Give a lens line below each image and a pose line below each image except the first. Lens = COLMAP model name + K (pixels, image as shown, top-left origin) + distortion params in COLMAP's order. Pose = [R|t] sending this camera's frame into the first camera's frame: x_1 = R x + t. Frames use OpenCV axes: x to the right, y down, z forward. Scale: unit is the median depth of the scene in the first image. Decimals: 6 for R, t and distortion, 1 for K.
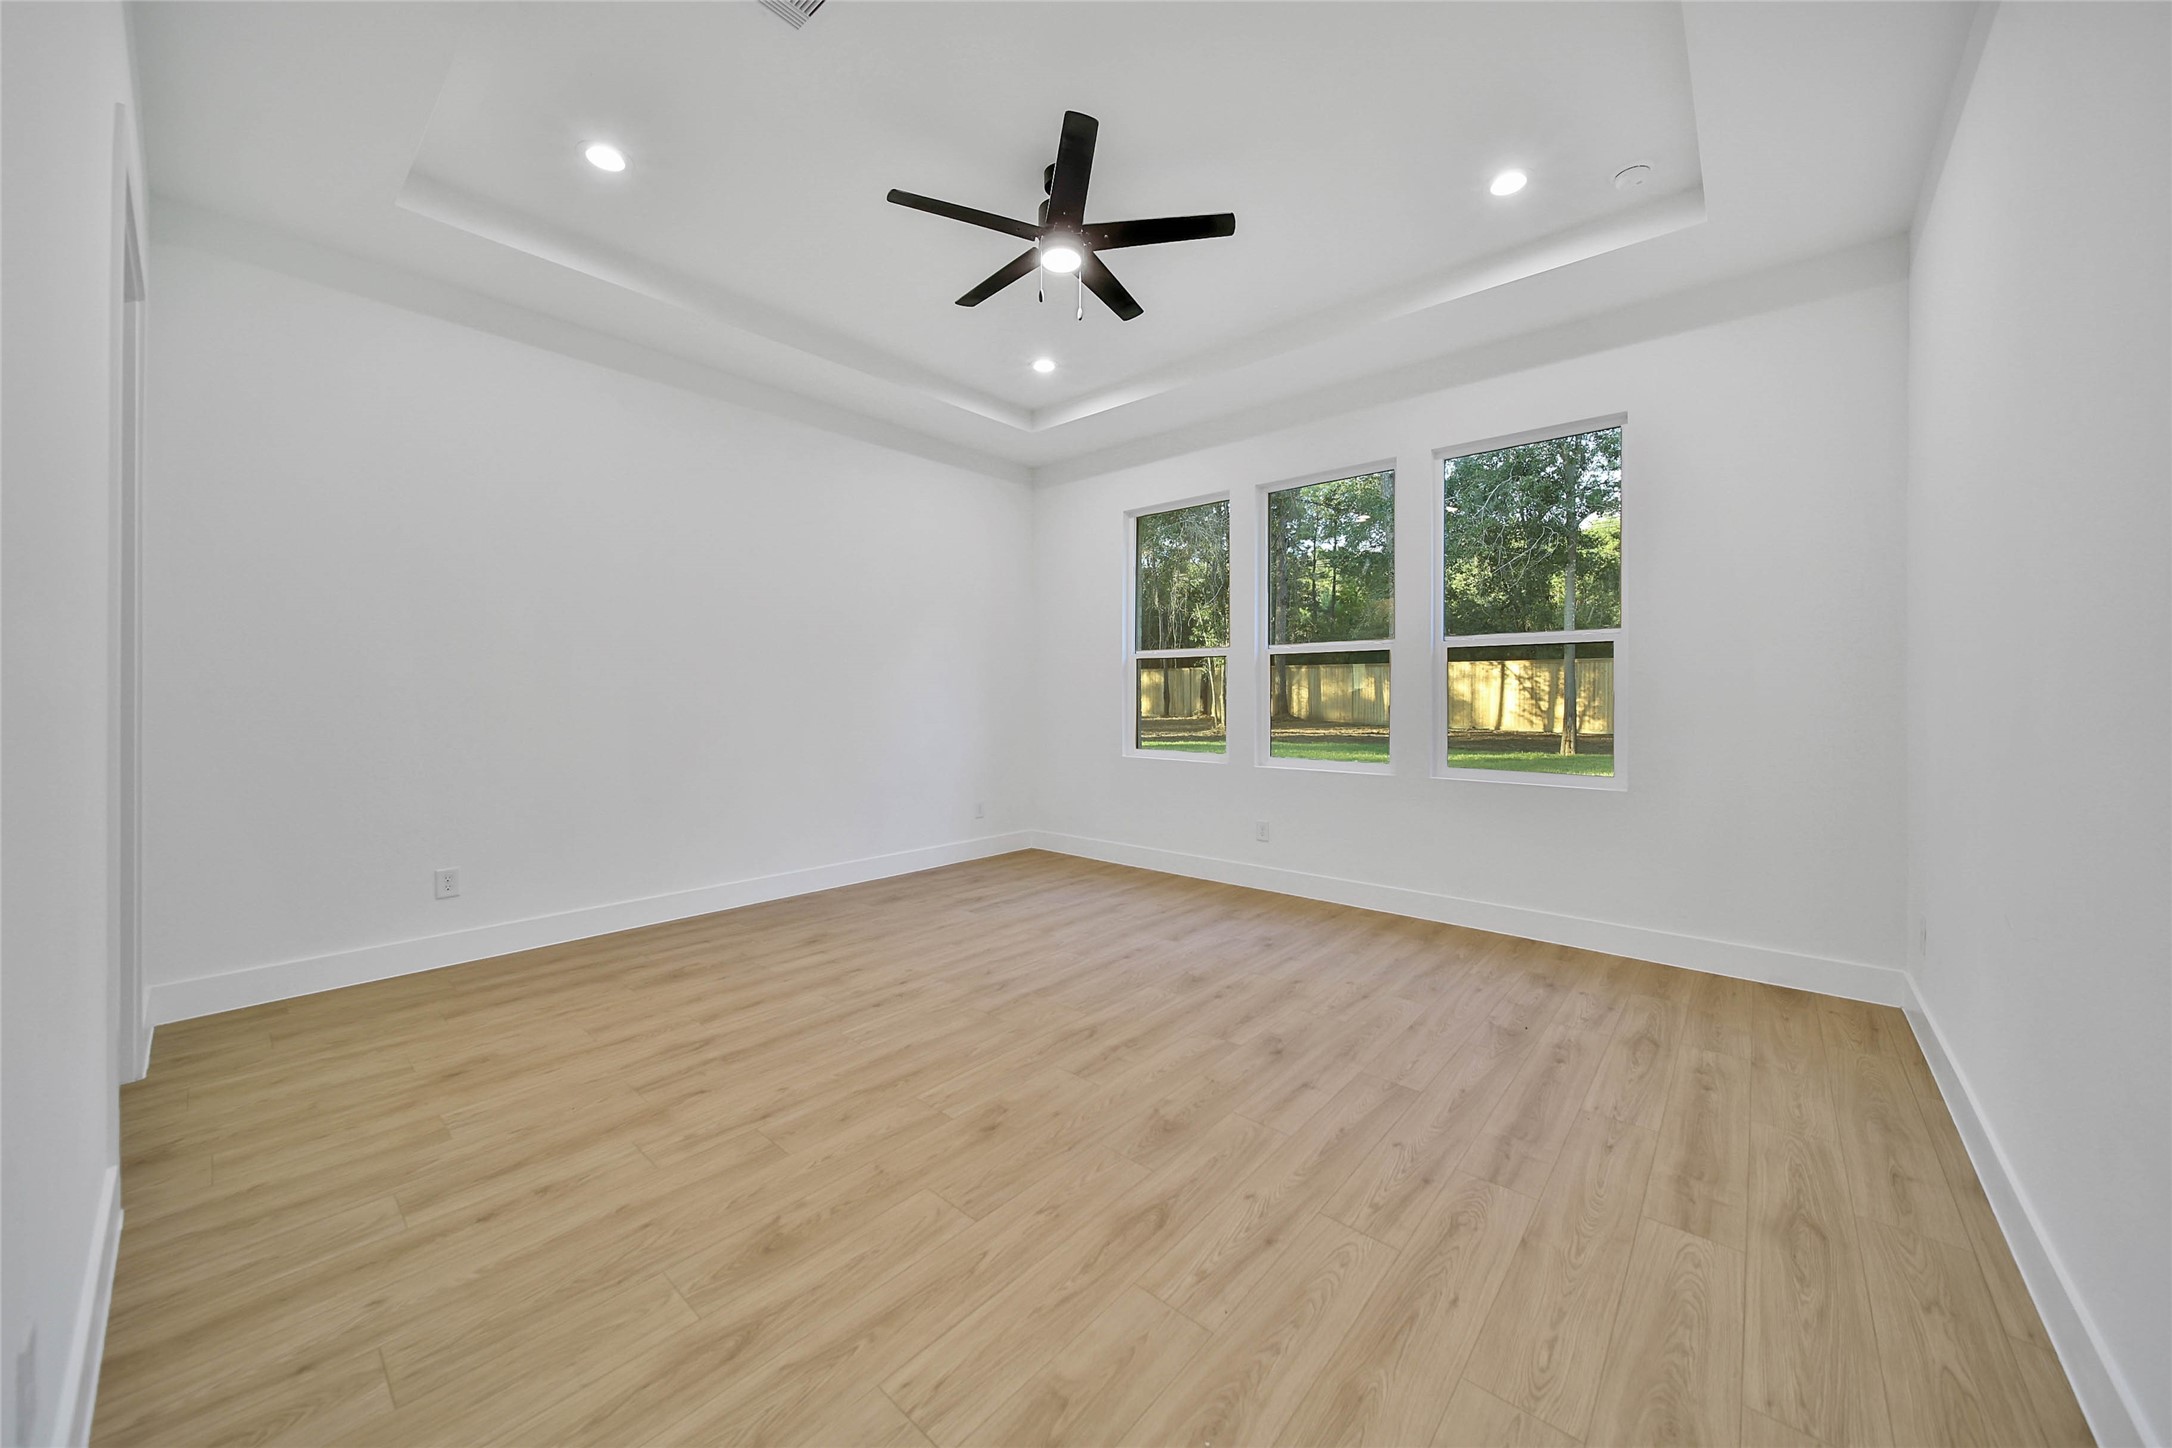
lens RADIAL K [[765.7, 0, 1067.1], [0, 765.7, 695.6], [0, 0, 1]] dist [0.000722, -0.001996]
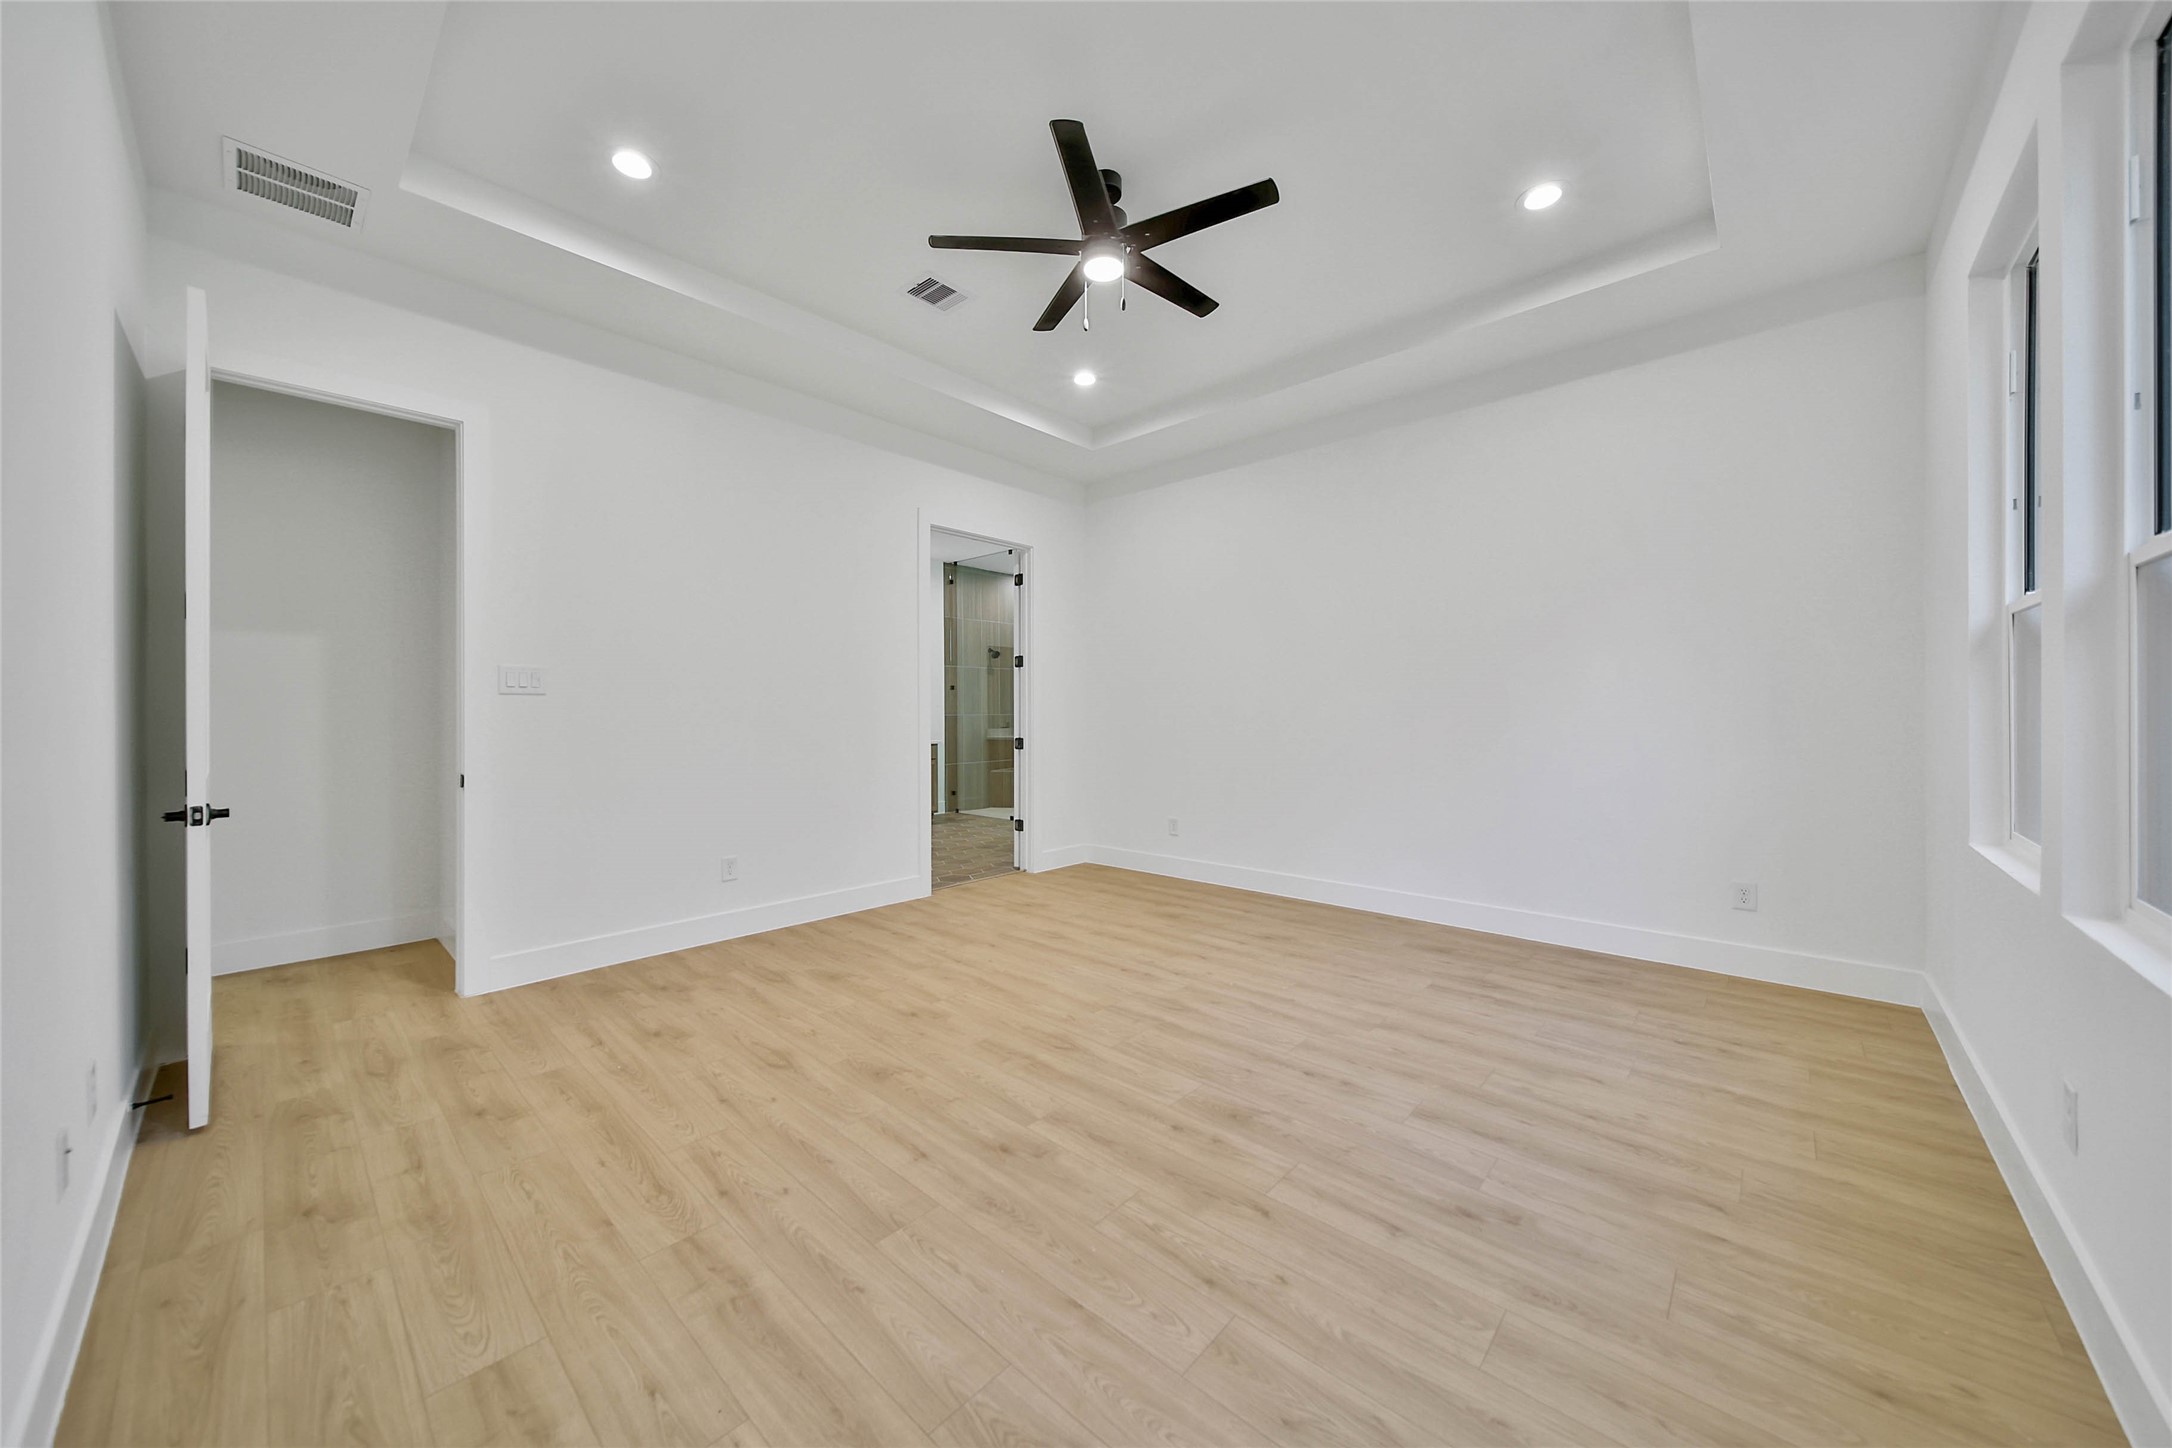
lens RADIAL K [[765.7, 0, 1103.2], [0, 765.7, 715.9], [0, 0, 1]] dist [0.000722, -0.001996]
pose [[0.002968, 0.003141, -0.999991, 1.170349], [0.007133, 0.999970, 0.003162, 0.002640], [0.999970, -0.007142, 0.002945, 1.187978]]
